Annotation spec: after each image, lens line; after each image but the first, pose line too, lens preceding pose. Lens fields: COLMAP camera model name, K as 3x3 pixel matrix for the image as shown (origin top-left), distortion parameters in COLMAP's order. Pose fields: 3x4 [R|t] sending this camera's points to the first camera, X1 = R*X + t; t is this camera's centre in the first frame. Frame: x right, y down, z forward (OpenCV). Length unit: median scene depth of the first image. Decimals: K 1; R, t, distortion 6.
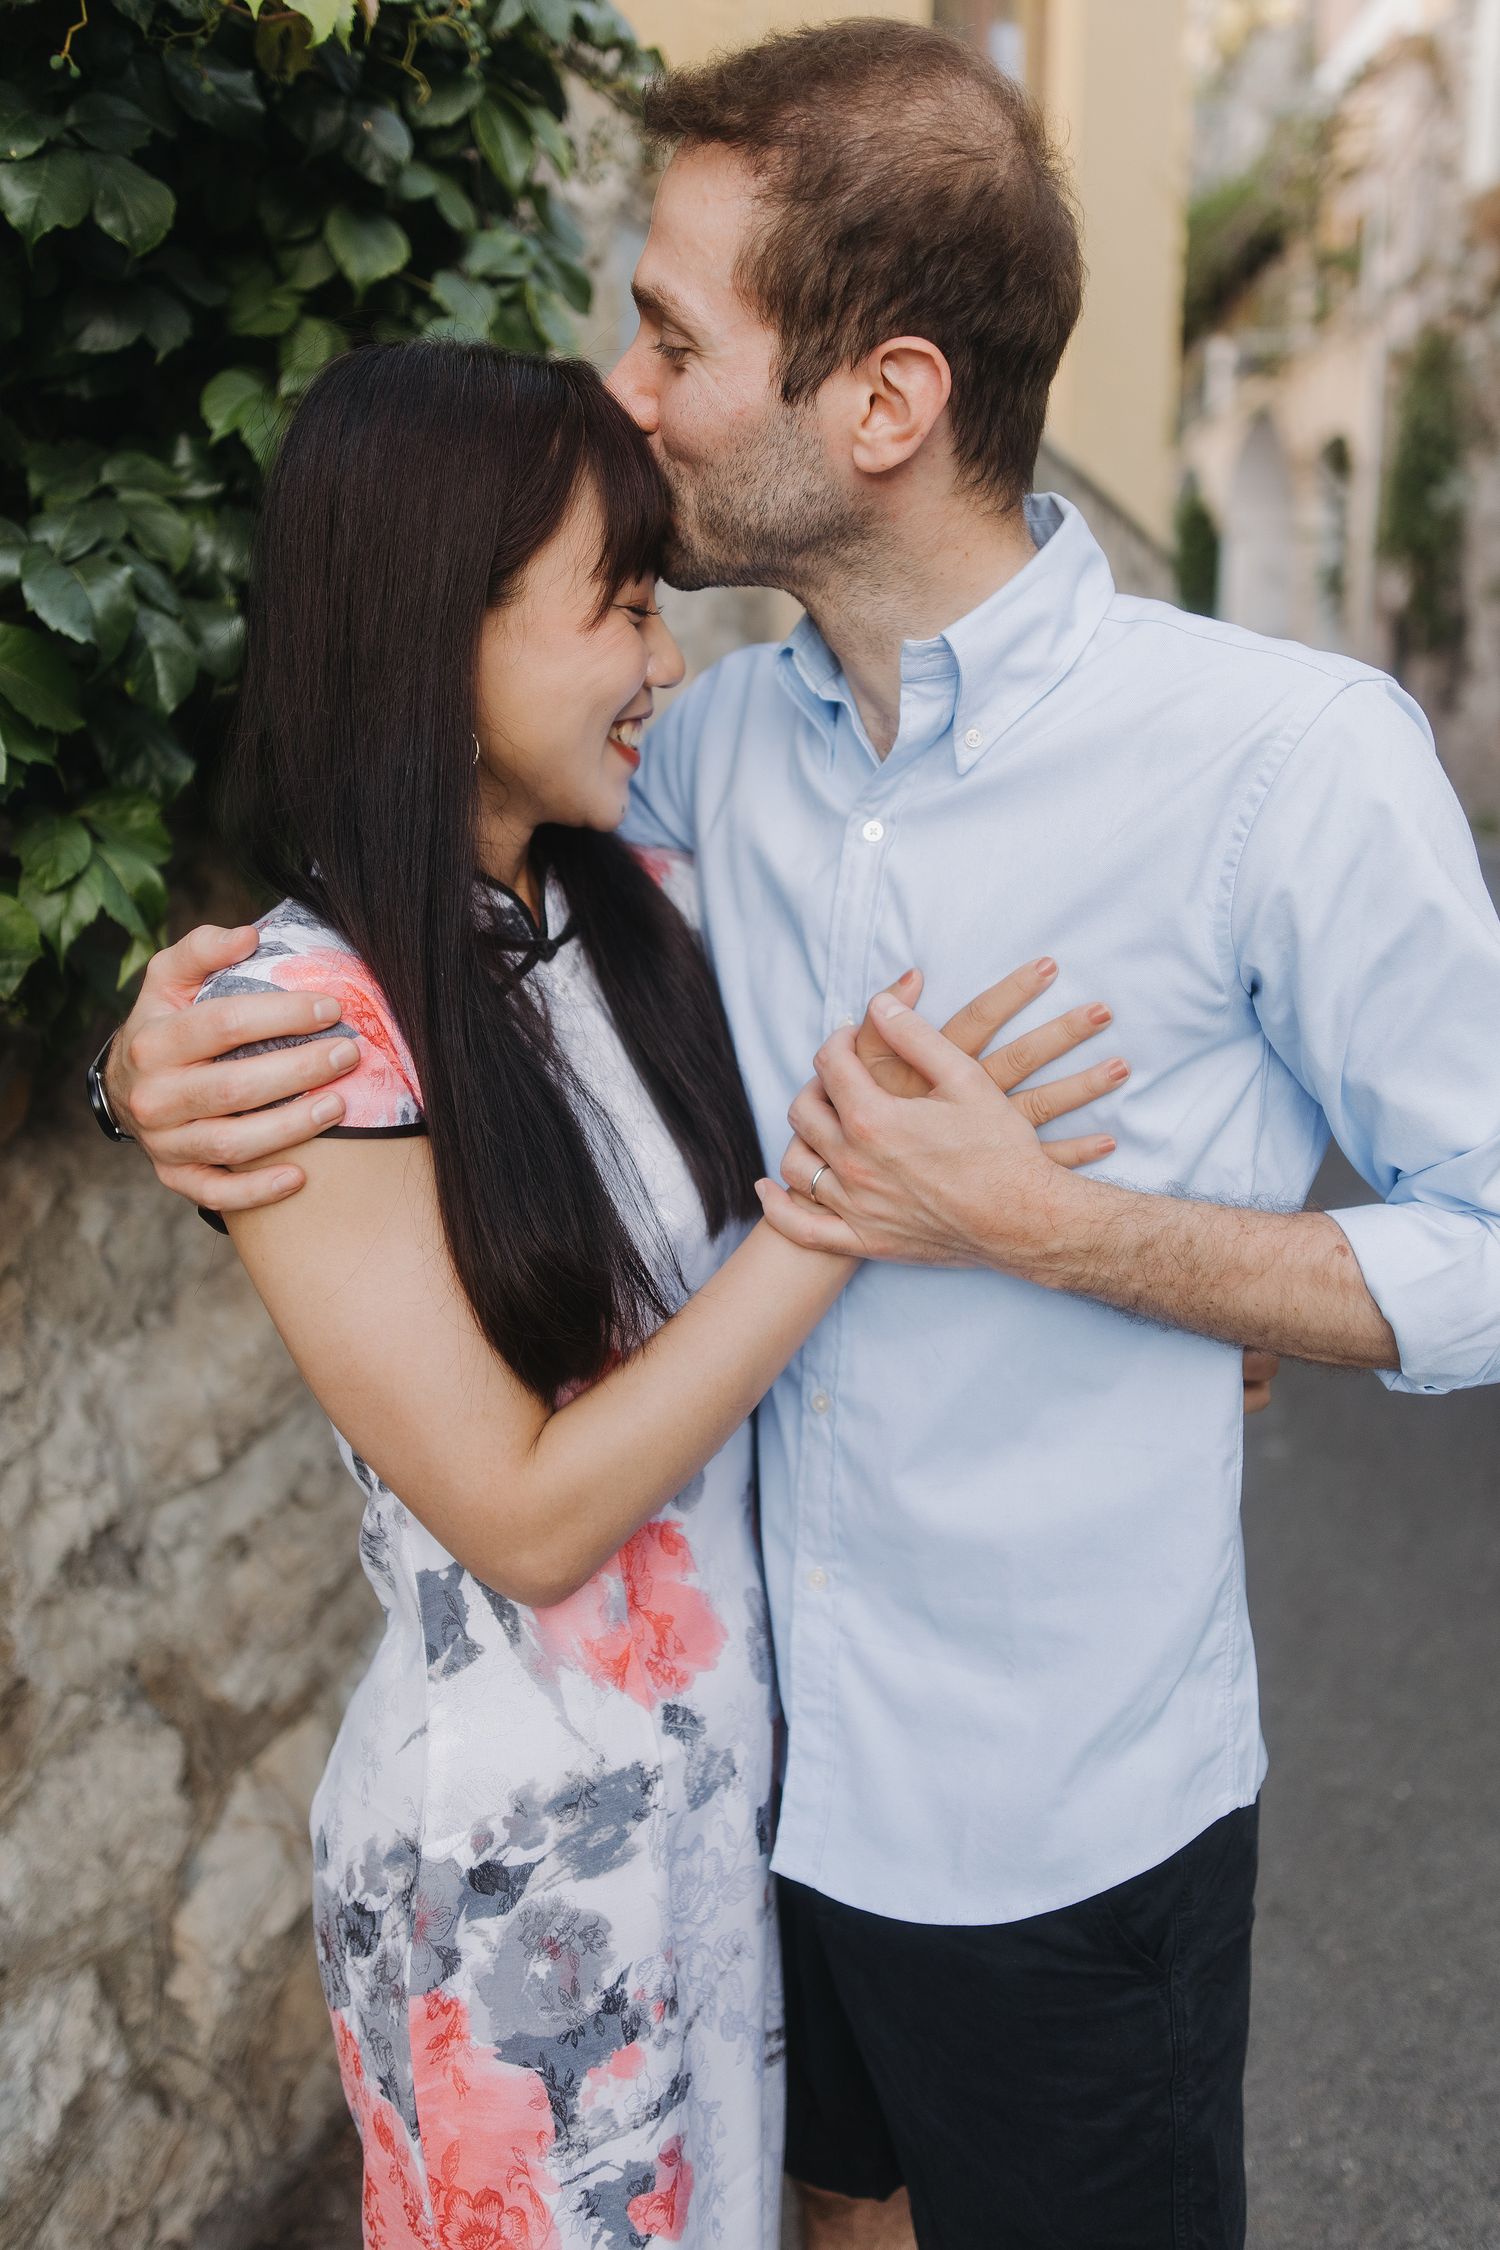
lens RADIAL K [[1907.3, 0, 764.5], [0, 1907.3, 1113.9], [0, 0, 1]] dist [-0.007651, 0.007962]
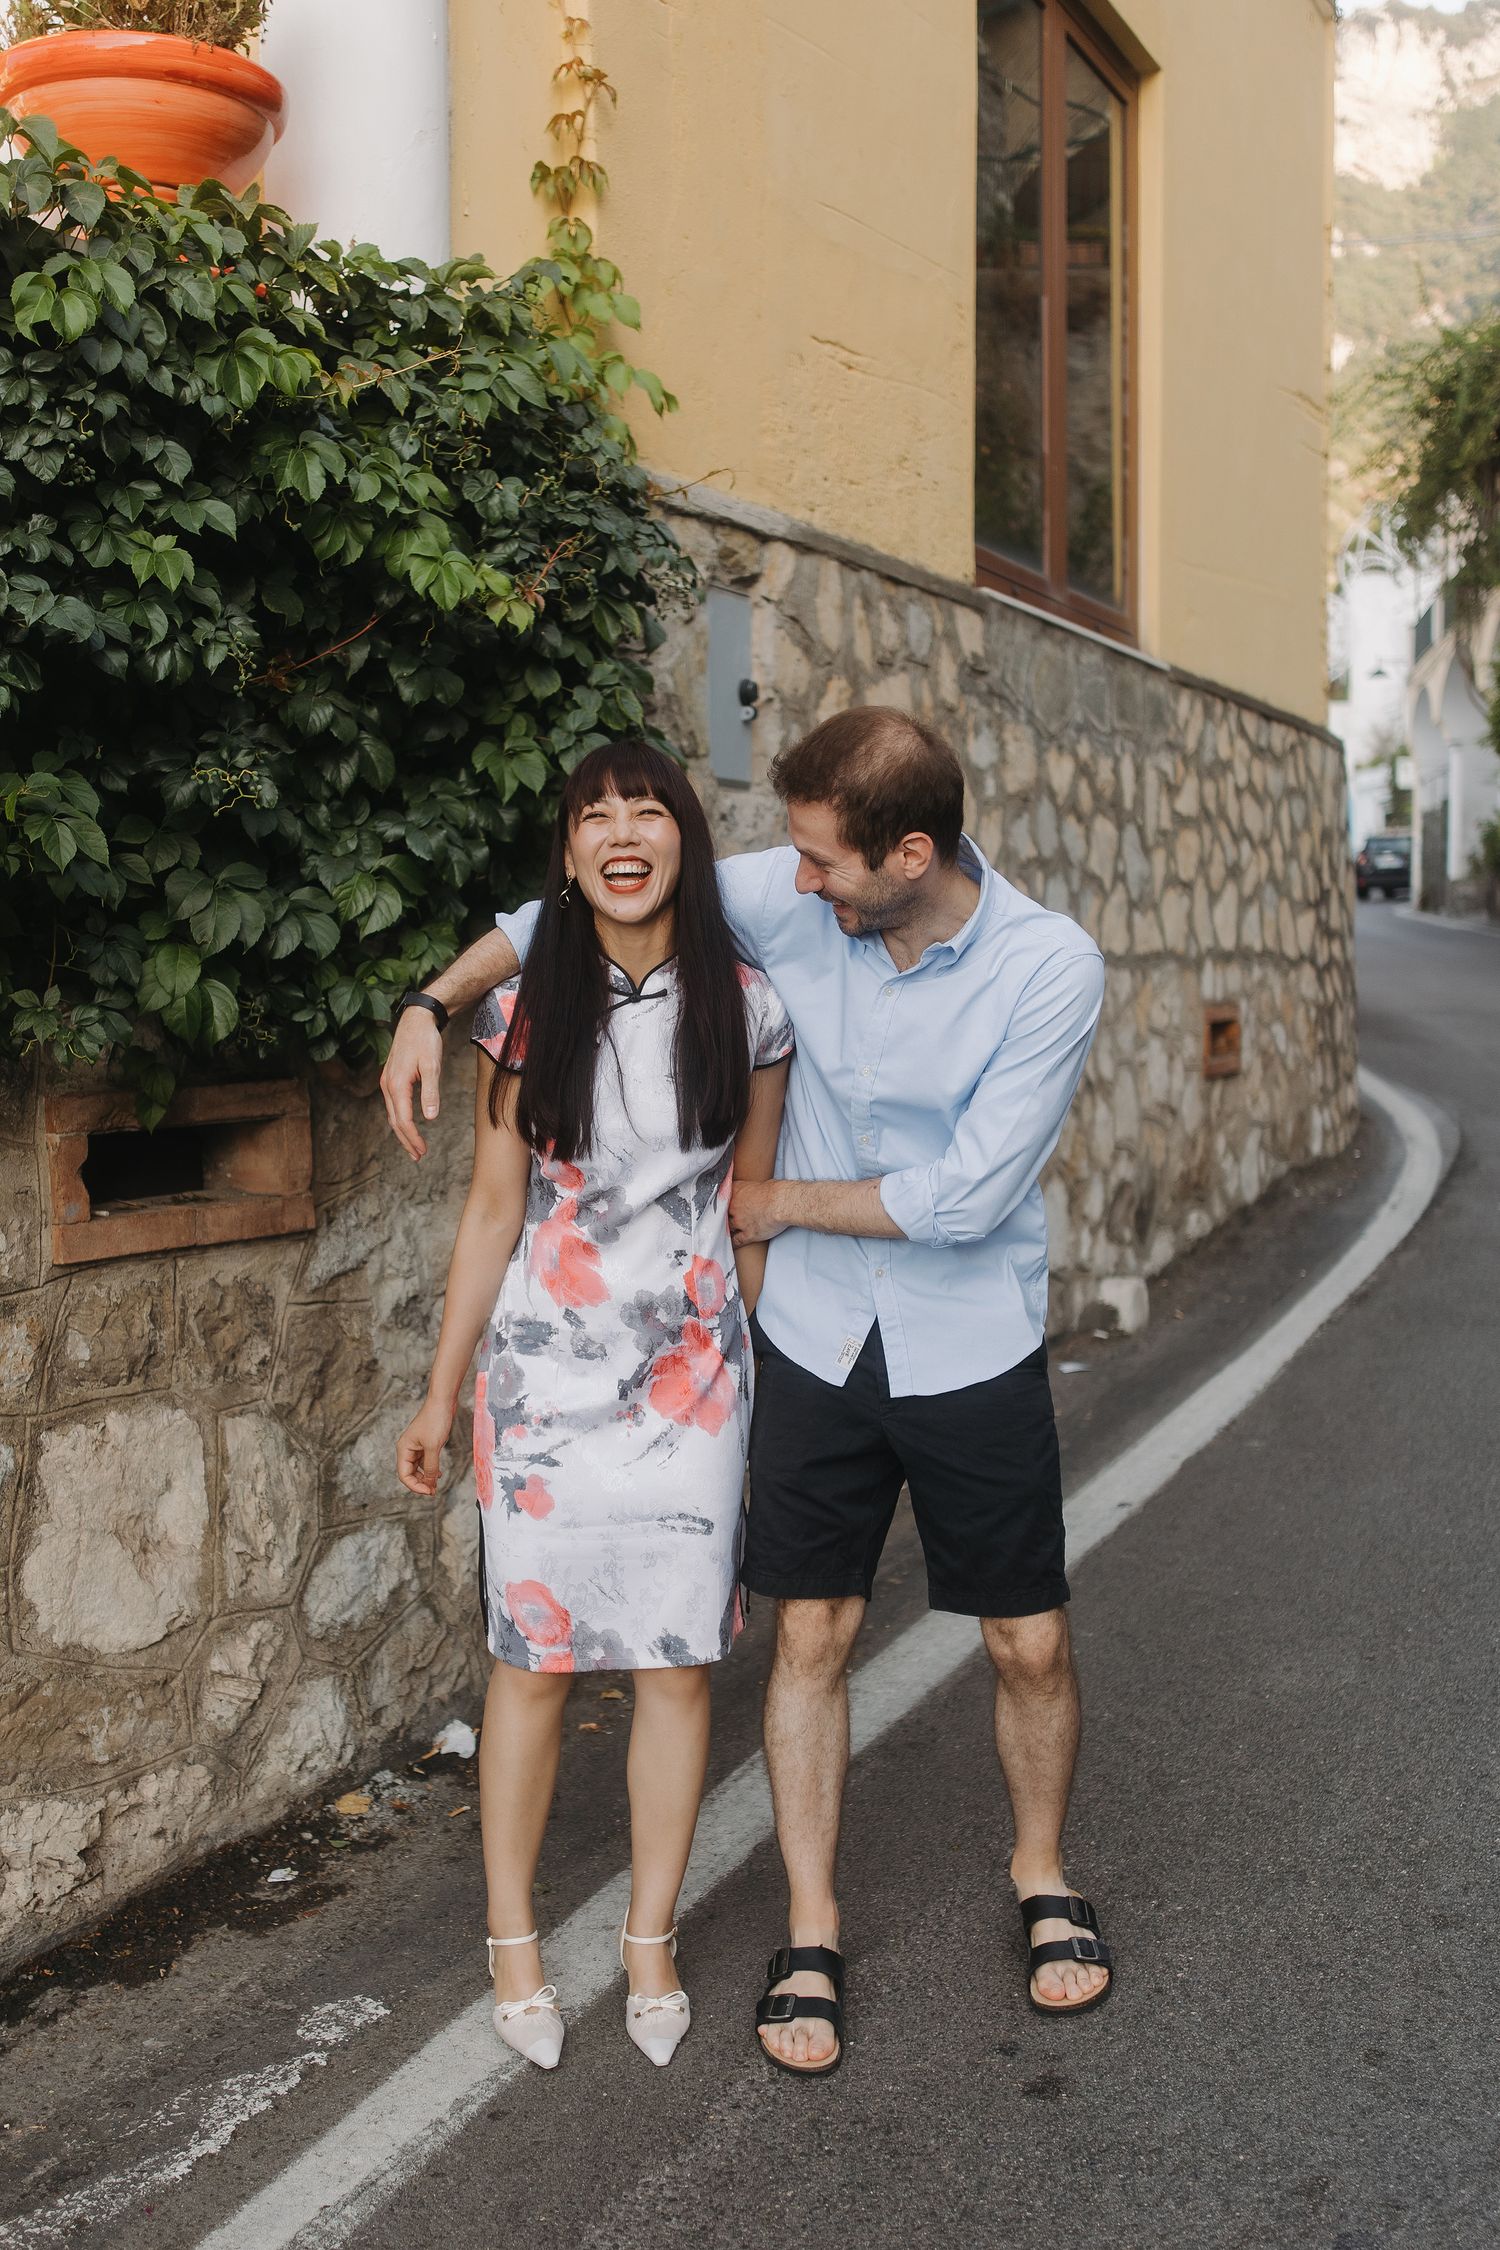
lens RADIAL K [[2333.4, 0, 739.2], [0, 2333.4, 1134.4], [0, 0, 1]] dist [-0.016182, 0.000000]
pose [[0.989847, -0.018417, -0.140936, 0.336425], [0.003110, 0.994139, -0.108067, 0.315117], [0.142101, 0.106531, 0.984103, -1.365749]]
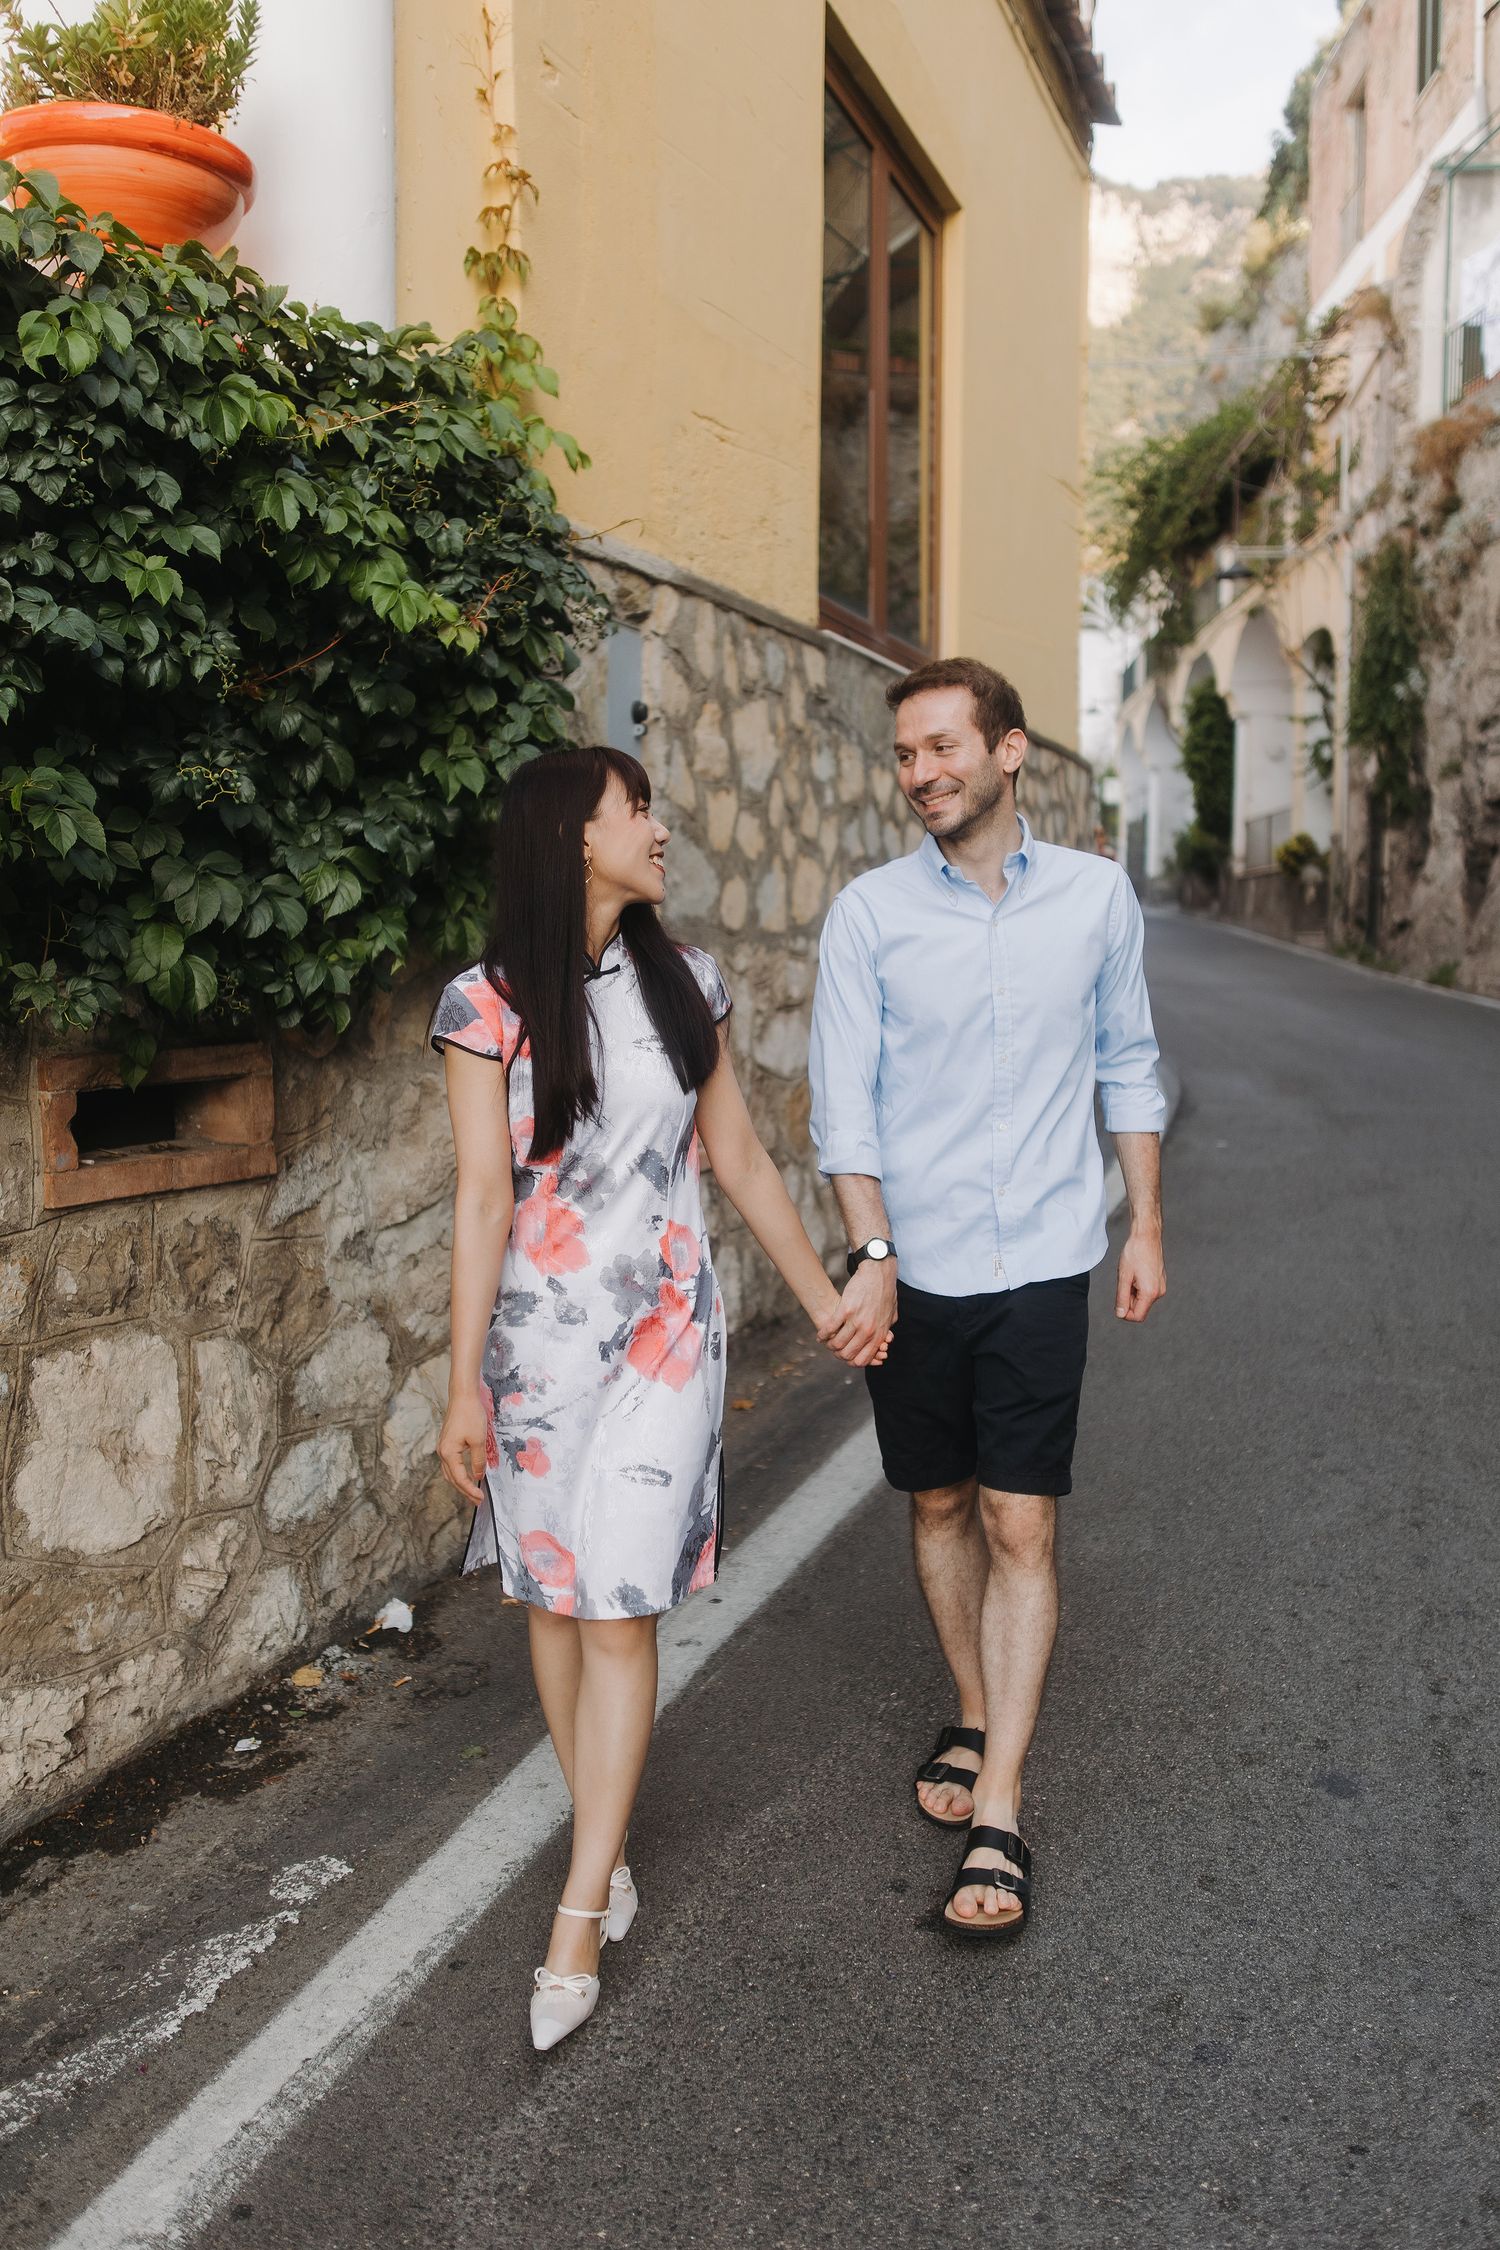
lens RADIAL K [[1894.7, 0, 783.8], [0, 1894.7, 1089.4], [0, 0, 1]] dist [-0.016573, 0.006443]
pose [[0.999496, -0.010356, -0.030011, 0.229845], [0.007317, 0.994996, -0.099644, 0.279170], [0.030892, 0.099375, 0.994570, -1.254791]]
